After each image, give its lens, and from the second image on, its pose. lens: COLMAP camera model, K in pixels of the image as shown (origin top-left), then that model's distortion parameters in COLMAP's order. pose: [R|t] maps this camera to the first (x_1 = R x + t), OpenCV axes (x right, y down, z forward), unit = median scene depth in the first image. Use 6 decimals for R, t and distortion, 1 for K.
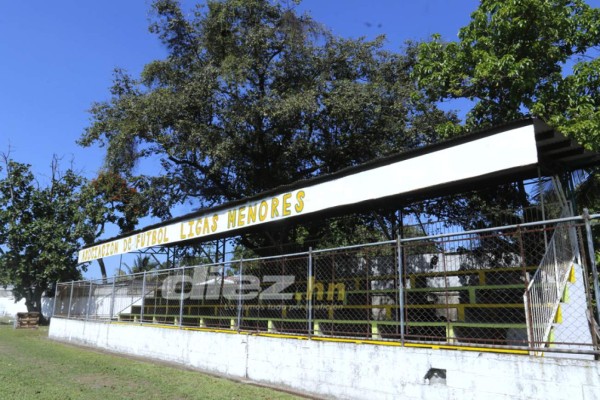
lens RADIAL K [[432.5, 0, 299.4], [0, 432.5, 190.7], [0, 0, 1]] dist [-0.060692, 0.036509]
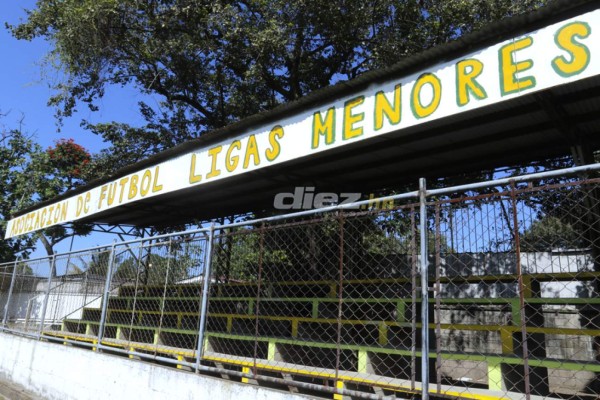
lens RADIAL K [[432.5, 0, 299.4], [0, 432.5, 190.7], [0, 0, 1]] dist [-0.060692, 0.036509]
pose [[0.995176, 0.064506, 0.073923, -0.163196], [-0.063031, 0.997767, -0.022113, 0.110292], [-0.075184, 0.017347, 0.997019, 0.426168]]
